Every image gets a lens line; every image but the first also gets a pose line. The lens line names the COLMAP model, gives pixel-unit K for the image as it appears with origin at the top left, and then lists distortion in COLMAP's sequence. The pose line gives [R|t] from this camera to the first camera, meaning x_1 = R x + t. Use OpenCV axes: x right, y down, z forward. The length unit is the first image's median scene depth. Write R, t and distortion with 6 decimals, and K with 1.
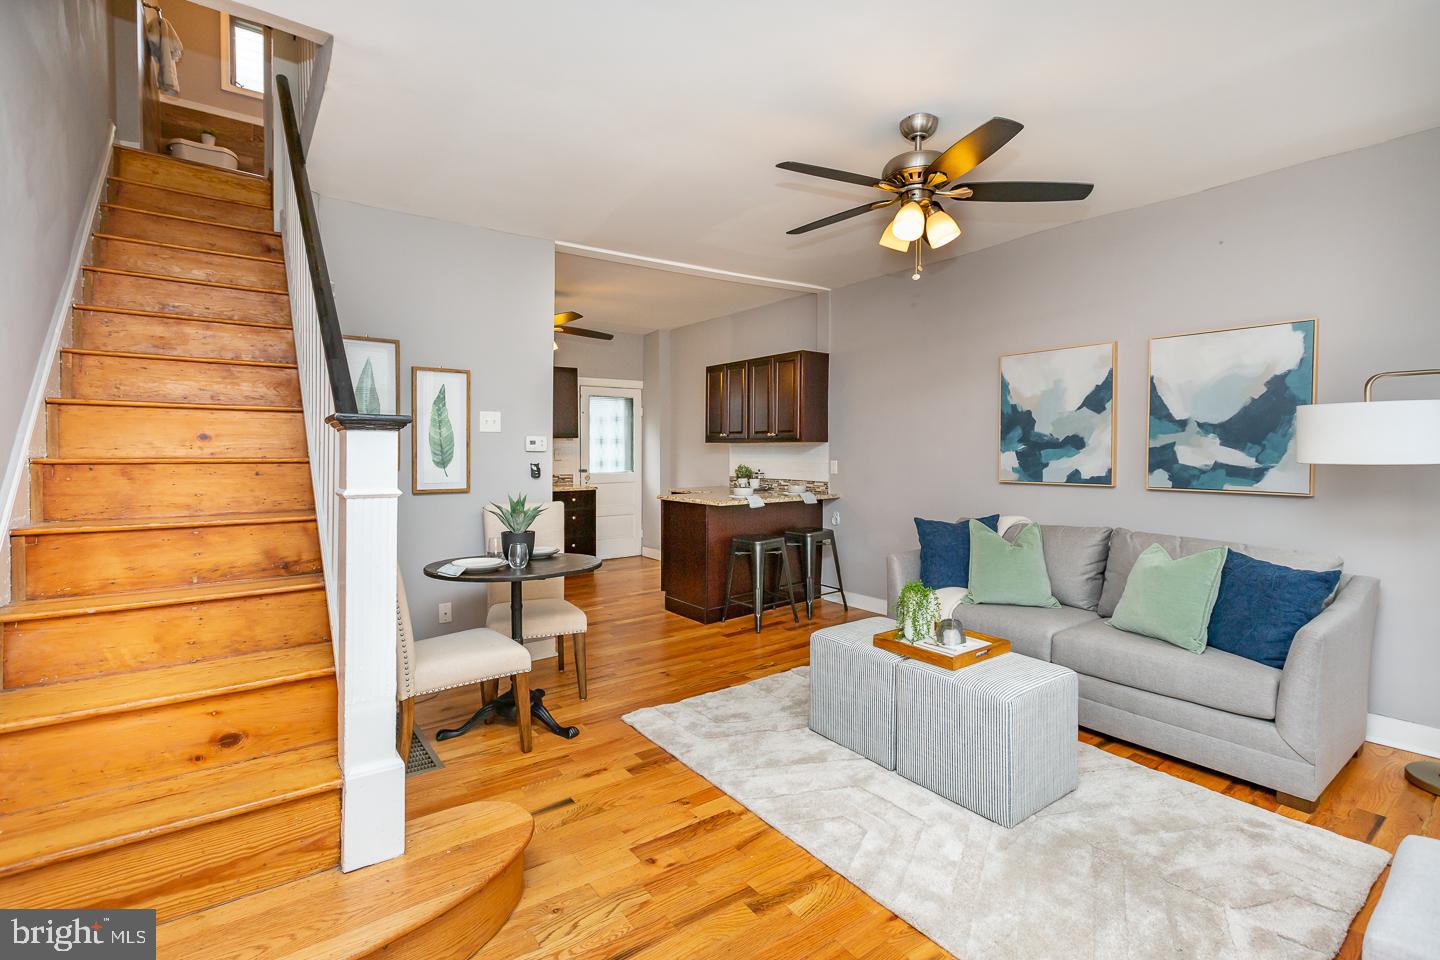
lens RADIAL K [[652.1, 0, 728.1], [0, 652.1, 445.8], [0, 0, 1]] dist [-0.015698, 0.000042]
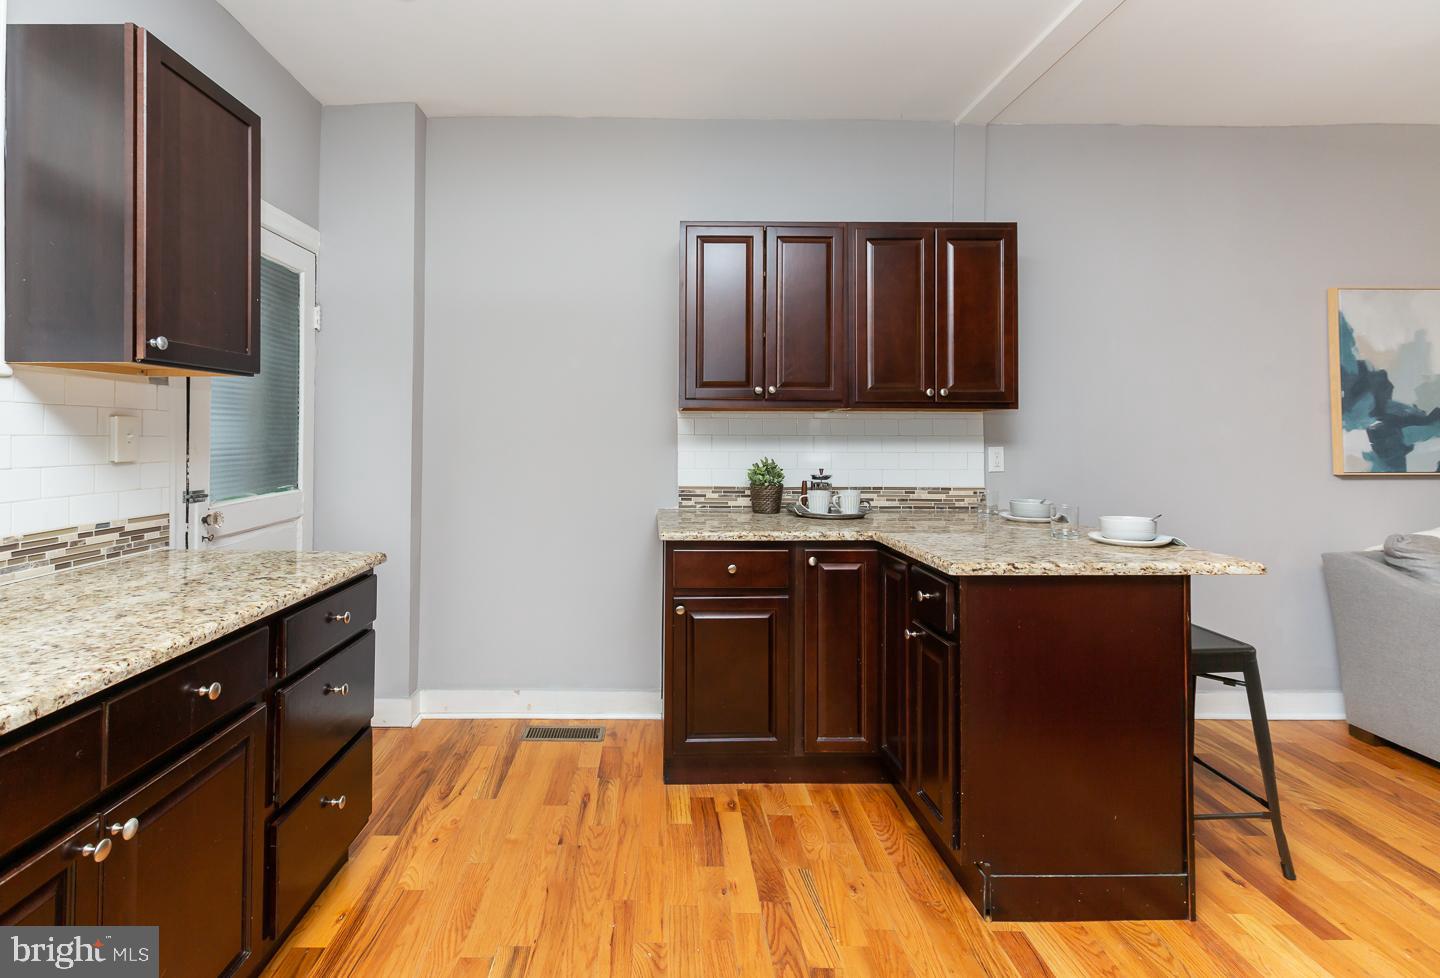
lens RADIAL K [[688.2, 0, 642.3], [0, 688.2, 428.1], [0, 0, 1]] dist [0.001067, 0.000336]
pose [[0.598596, 0.008951, 0.801001, -0.482681], [-0.006285, 0.999959, -0.006477, 0.013720], [-0.801026, -0.001157, 0.598628, 0.947455]]
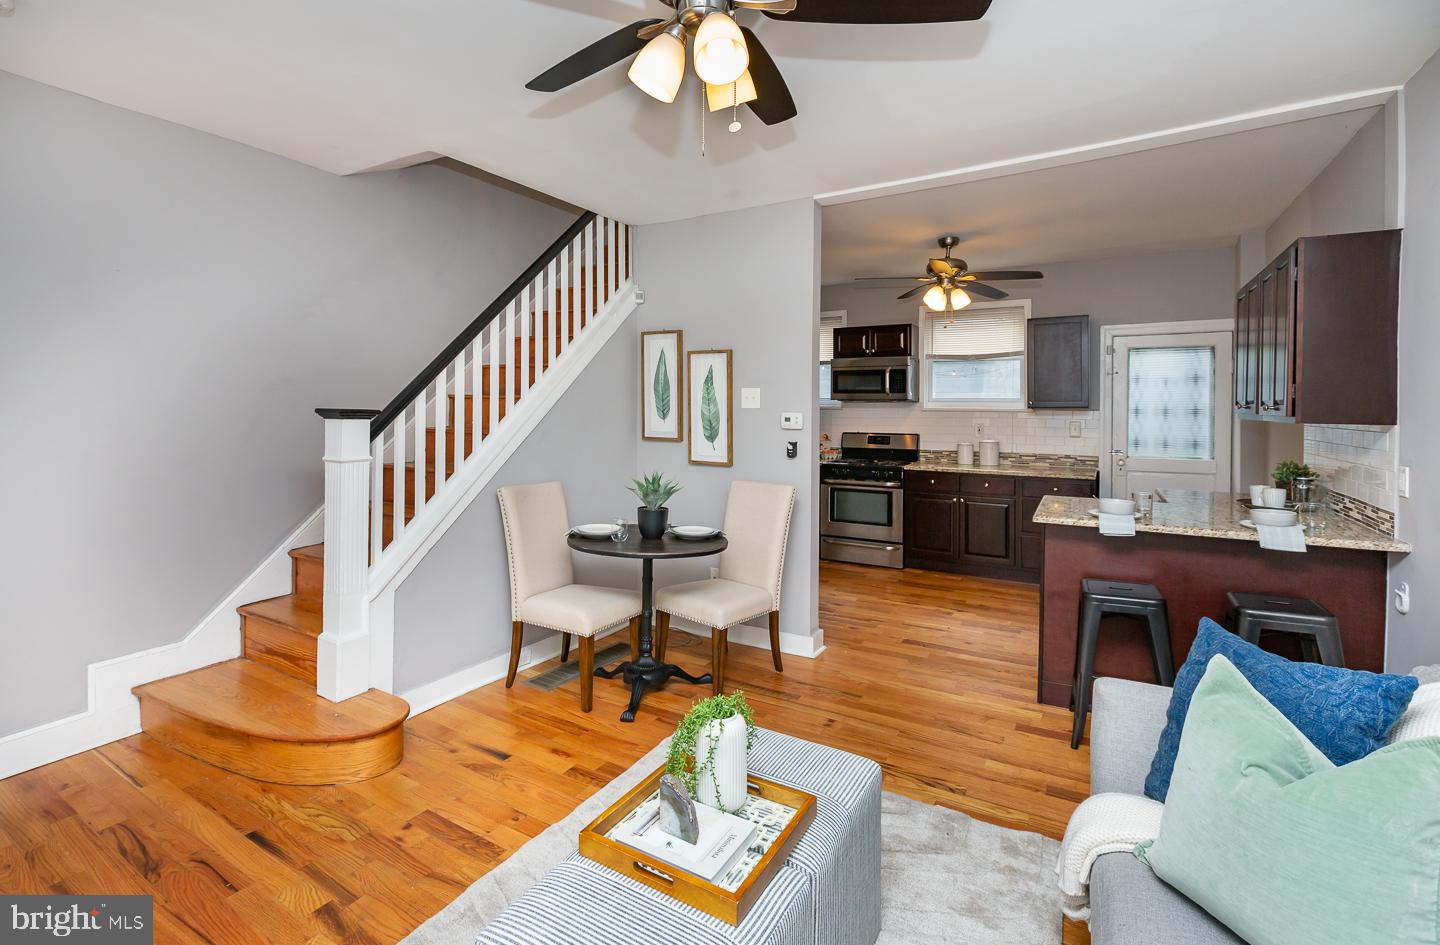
lens RADIAL K [[678.6, 0, 705.8], [0, 678.6, 405.5], [0, 0, 1]] dist [0.006135, -0.000071]
pose [[0.378936, 0.000968, -0.925423, 0.432083], [-0.001964, 0.999998, 0.000242, -0.019336], [0.925421, 0.001726, 0.378937, 0.404657]]
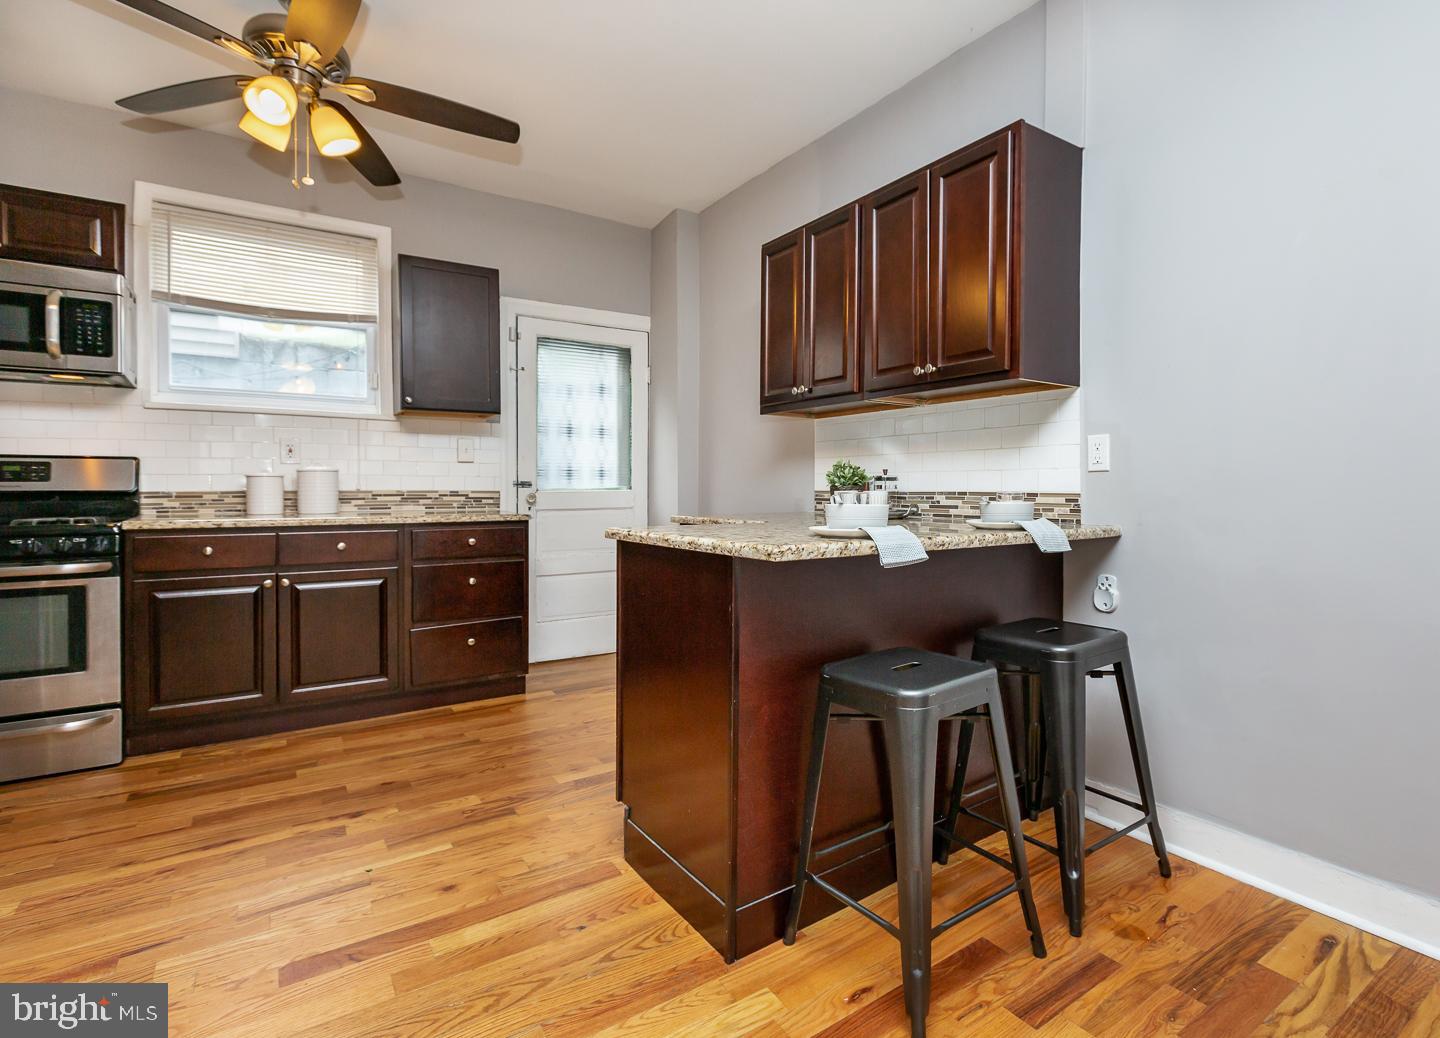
lens RADIAL K [[716.3, 0, 820.1], [0, 716.3, 492.9], [0, 0, 1]] dist [-0.001245, -0.001369]
pose [[0.999964, 0.000823, 0.008401, 0.002373], [-0.000916, 0.999938, 0.011112, 0.054117], [-0.008392, -0.011120, 0.999903, 0.628349]]
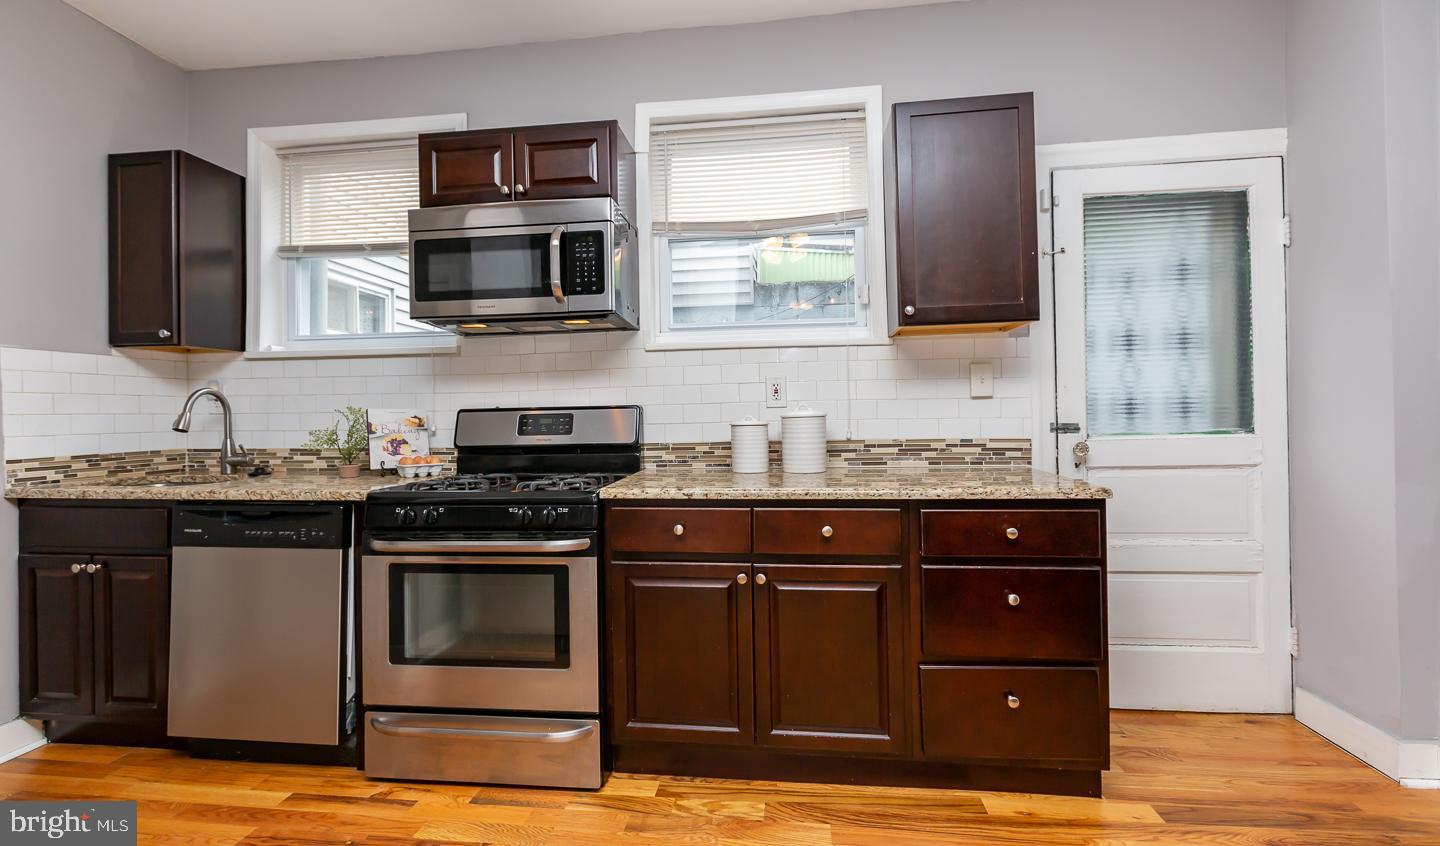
lens RADIAL K [[650.0, 0, 734.1], [0, 650.0, 412.9], [0, 0, 1]] dist [-0.000959, -0.000190]
pose [[0.735554, -0.012751, -0.677346, -0.175236], [0.019088, 0.999816, 0.001907, 0.037607], [0.677197, -0.014331, 0.735662, 0.914255]]
